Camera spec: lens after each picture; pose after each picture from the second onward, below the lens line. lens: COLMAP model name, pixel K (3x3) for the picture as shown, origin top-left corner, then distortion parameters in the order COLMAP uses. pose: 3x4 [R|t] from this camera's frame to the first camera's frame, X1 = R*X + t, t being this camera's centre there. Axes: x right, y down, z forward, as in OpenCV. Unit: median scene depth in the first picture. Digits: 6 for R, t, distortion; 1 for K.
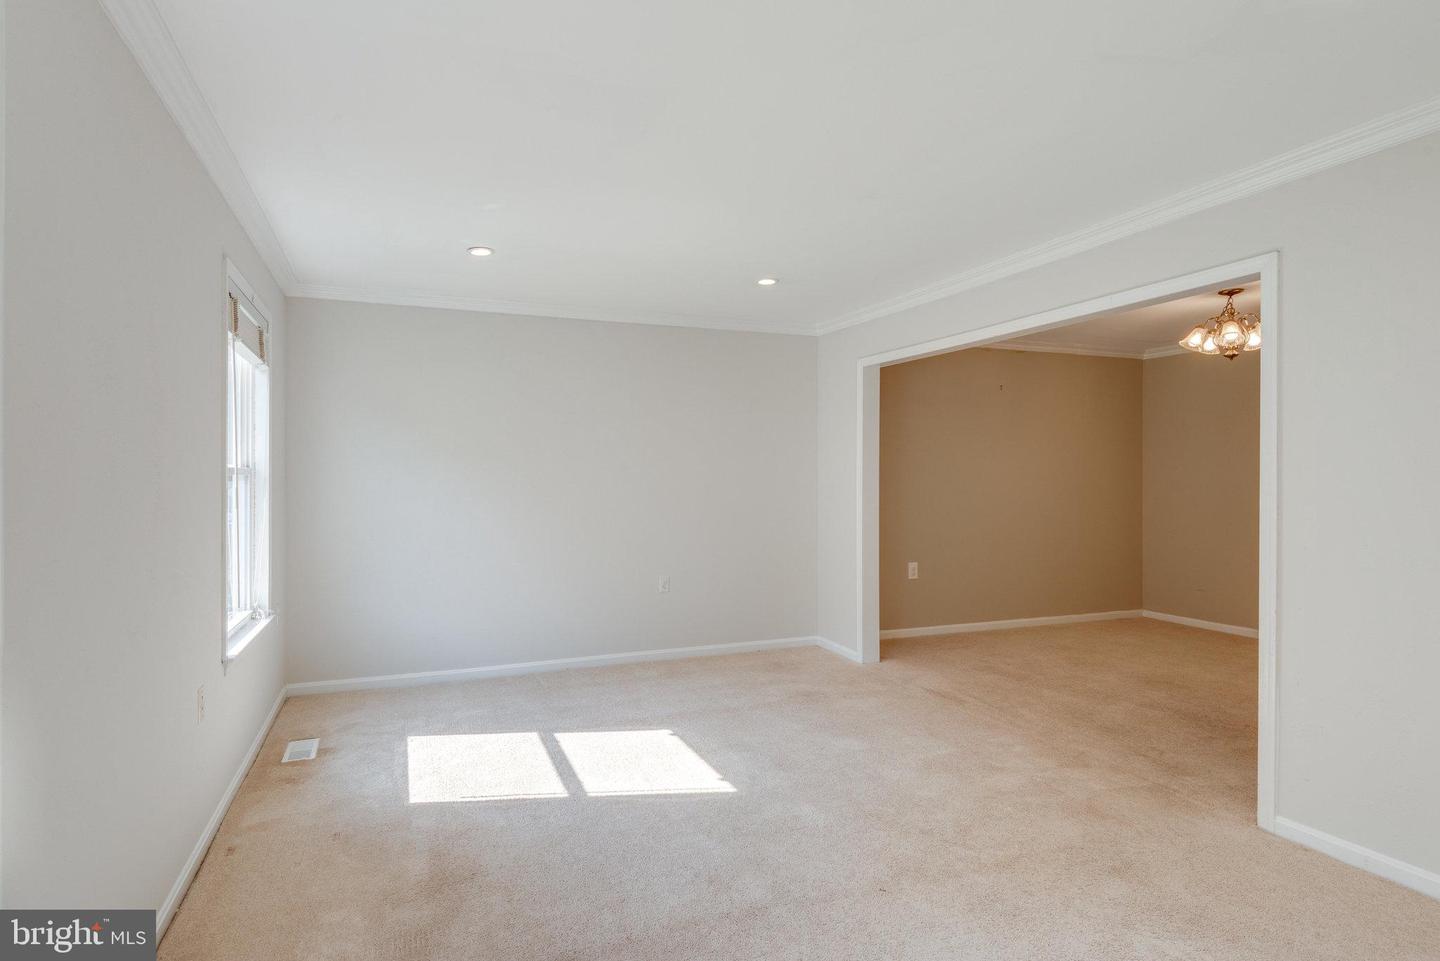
lens RADIAL K [[692.1, 0, 720.0], [0, 692.1, 480.5], [0, 0, 1]] dist [0.013932, -0.000803]
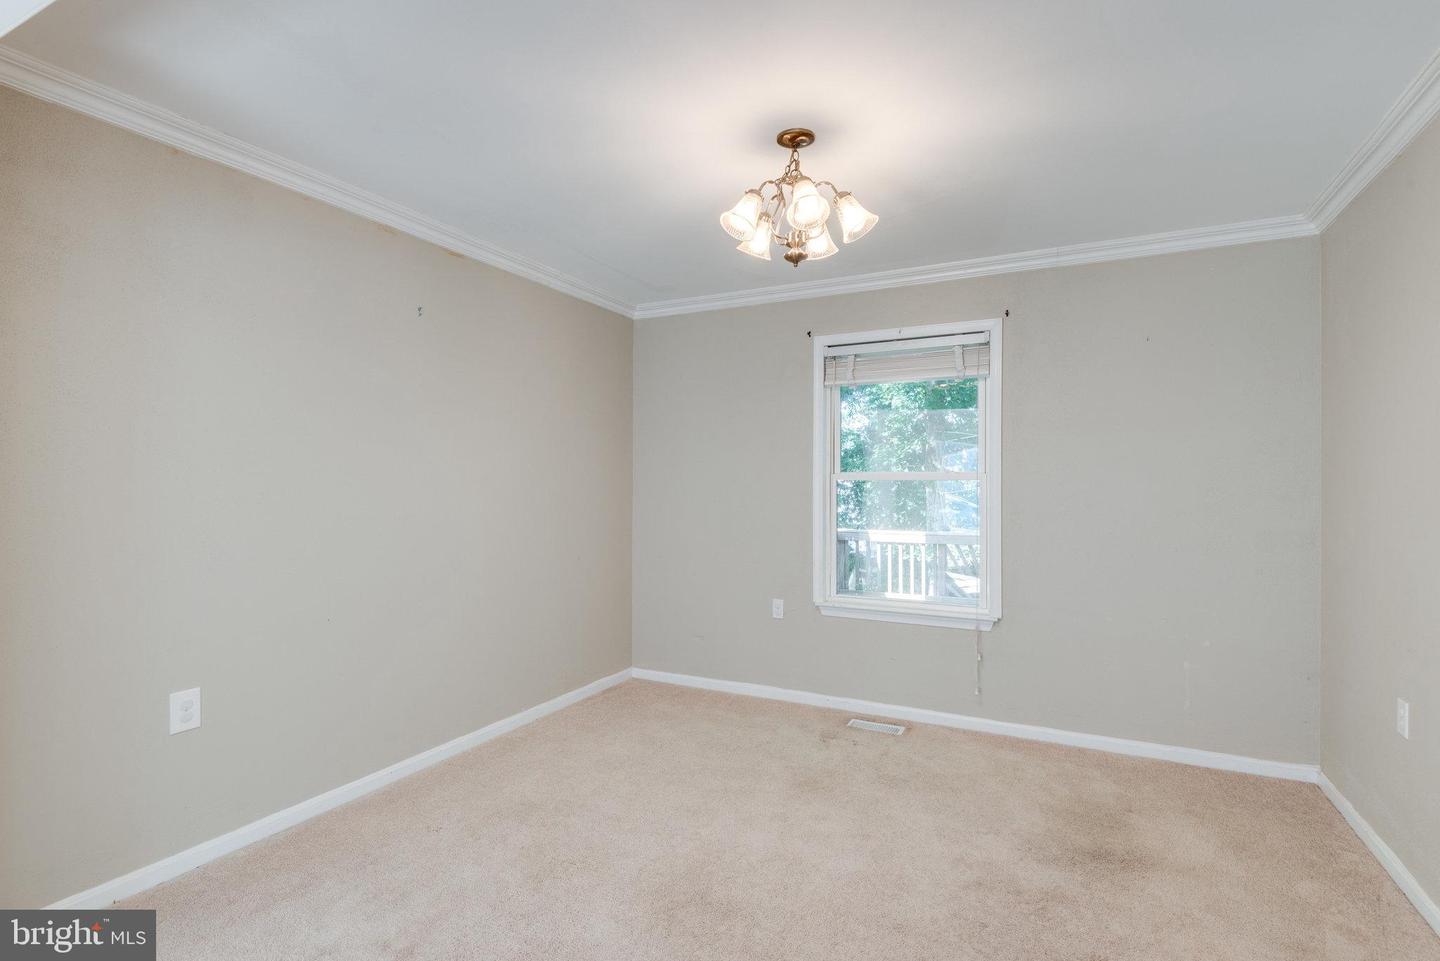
lens RADIAL K [[692.1, 0, 720.0], [0, 692.1, 480.5], [0, 0, 1]] dist [0.013932, -0.000803]
pose [[0.762418, 0.001293, 0.647084, 0.251168], [0.007733, 0.999908, -0.011109, -0.001229], [-0.647039, 0.013473, 0.762338, 0.466416]]
